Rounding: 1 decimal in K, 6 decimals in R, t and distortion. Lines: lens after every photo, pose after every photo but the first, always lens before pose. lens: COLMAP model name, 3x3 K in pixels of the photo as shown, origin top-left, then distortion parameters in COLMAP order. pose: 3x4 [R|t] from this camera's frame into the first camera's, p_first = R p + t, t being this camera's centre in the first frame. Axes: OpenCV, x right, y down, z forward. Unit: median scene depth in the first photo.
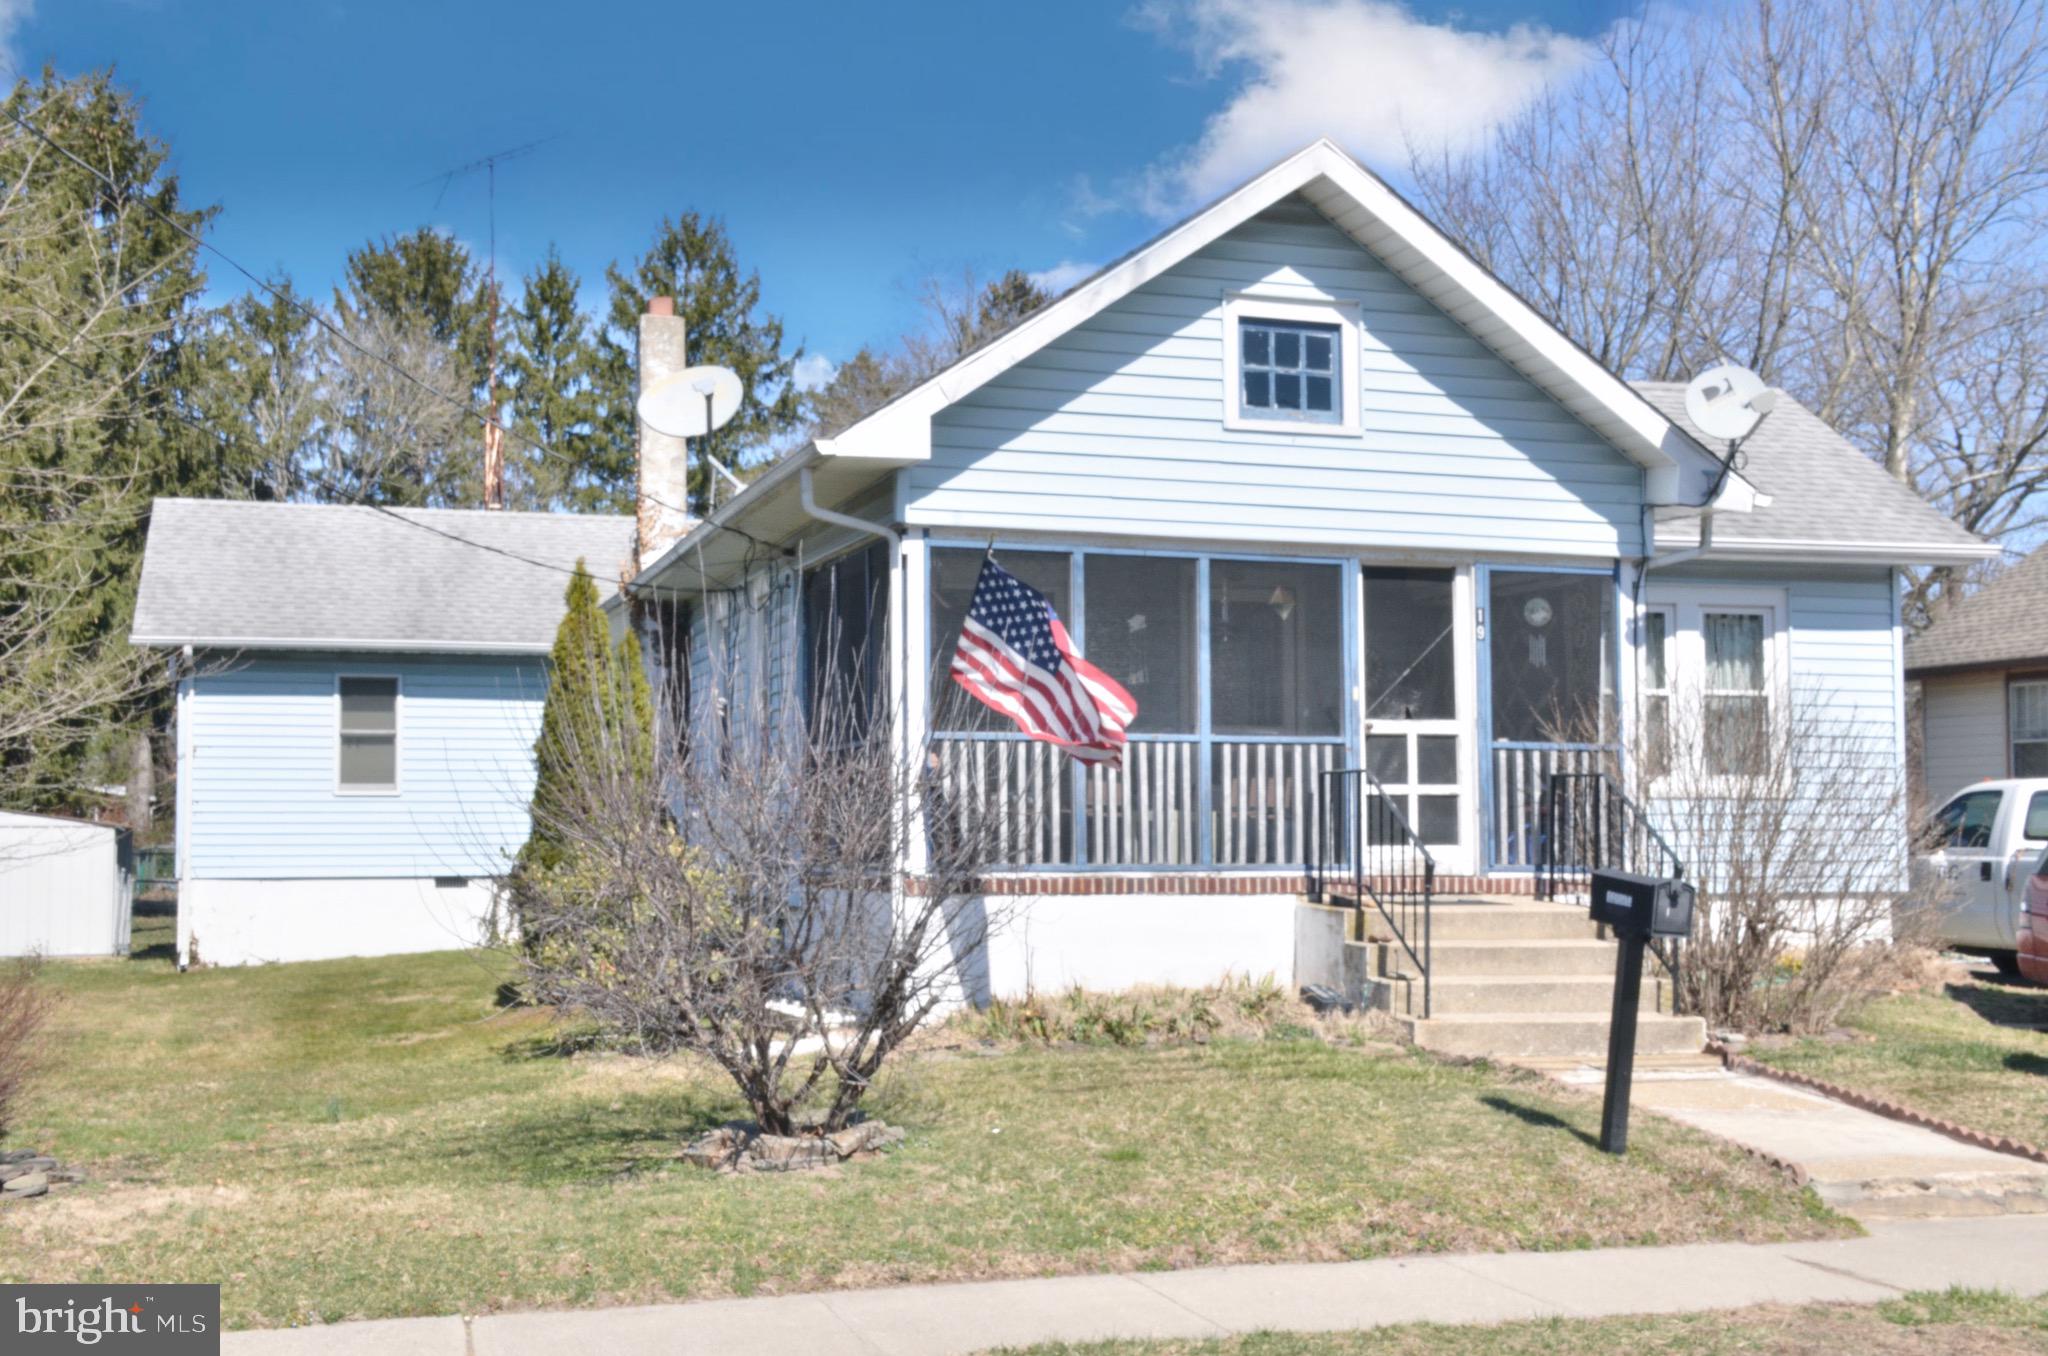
lens RADIAL K [[2298.8, 0, 1024.0], [0, 2298.8, 678.0], [0, 0, 1]] dist [0.003206, 0.007283]
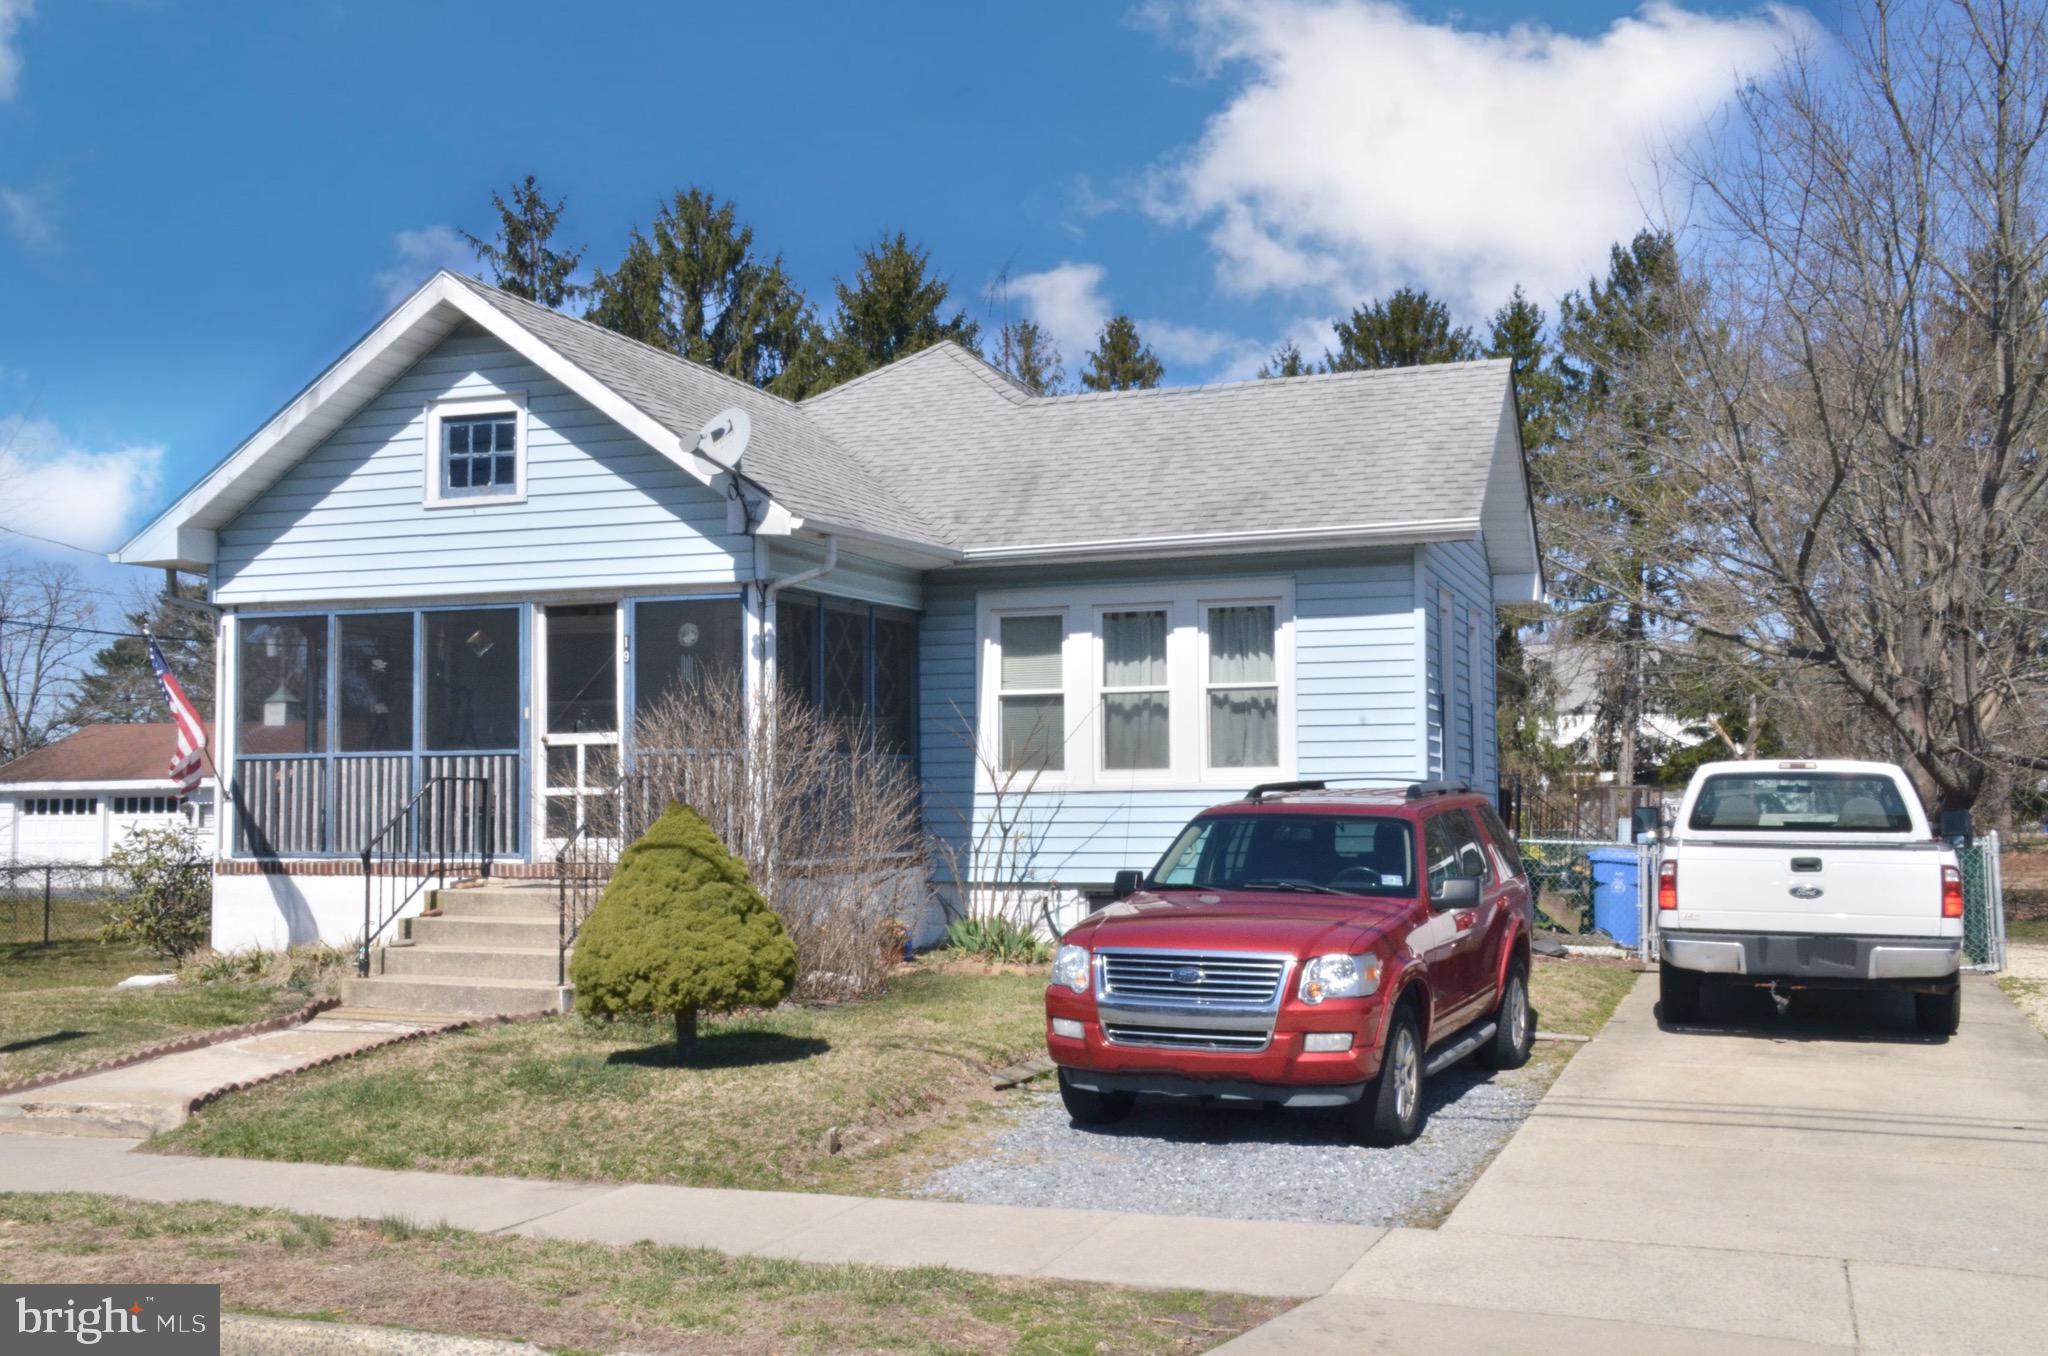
lens RADIAL K [[2100.5, 0, 1024.0], [0, 2100.5, 678.0], [0, 0, 1]] dist [-0.052002, 0.234014]
pose [[0.798949, -0.044915, -0.599719, 1.015722], [0.045542, 0.998862, -0.014137, 0.015746], [0.599671, -0.016018, 0.800086, 0.267930]]
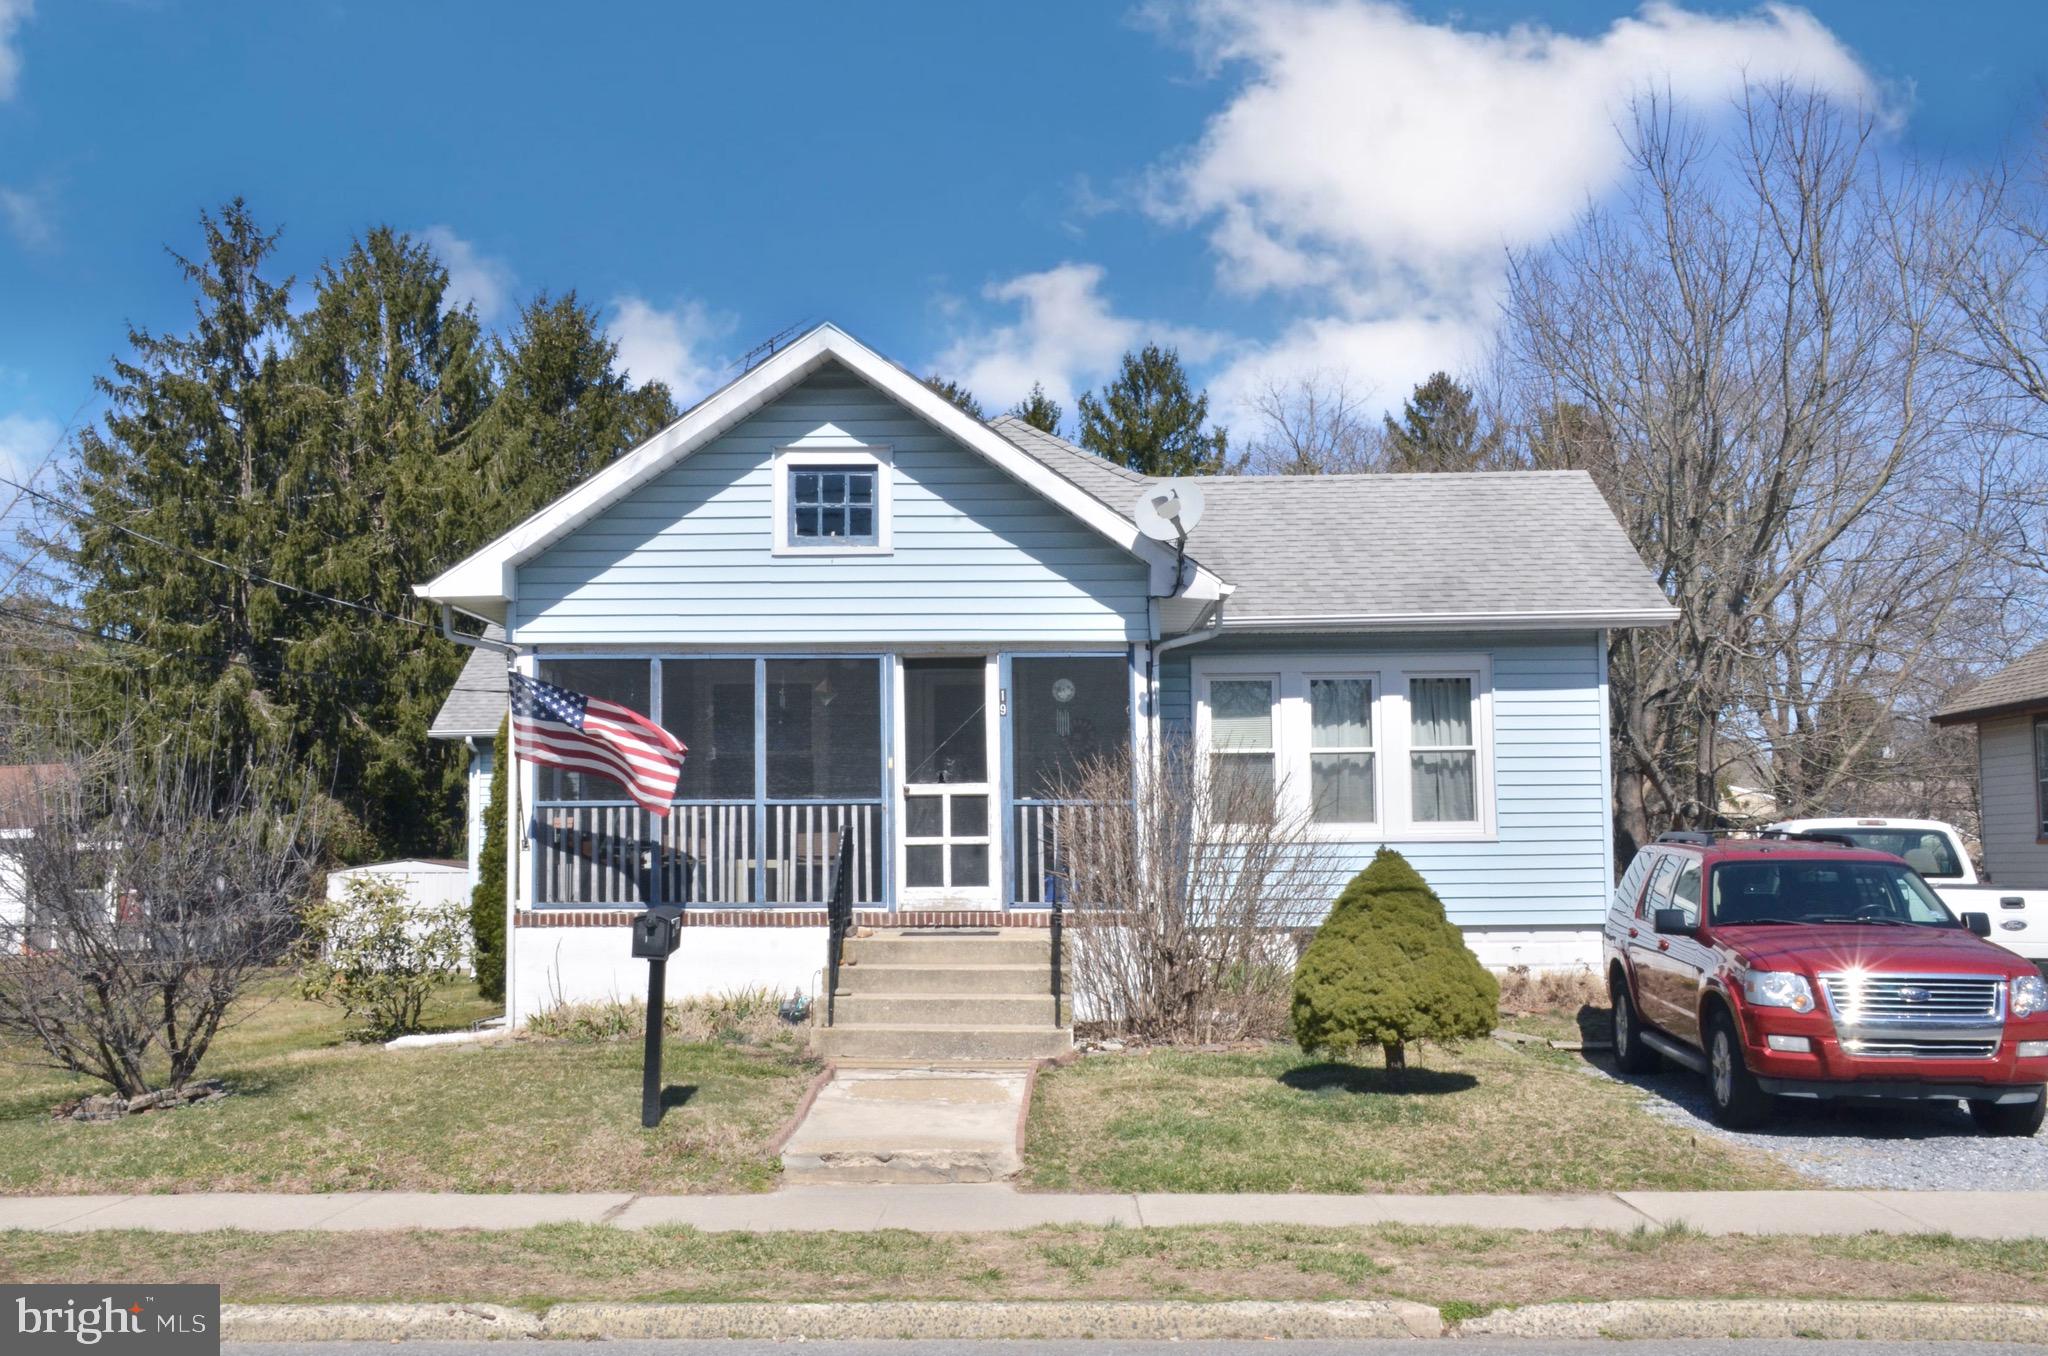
lens RADIAL K [[2032.2, 0, 1024.0], [0, 2032.2, 678.0], [0, 0, 1]] dist [-0.017069, 0.009608]
pose [[0.950965, -0.036772, -0.307103, 0.545258], [0.027879, 0.999057, -0.033296, -0.000491], [0.308038, 0.023101, 0.951094, -0.014307]]
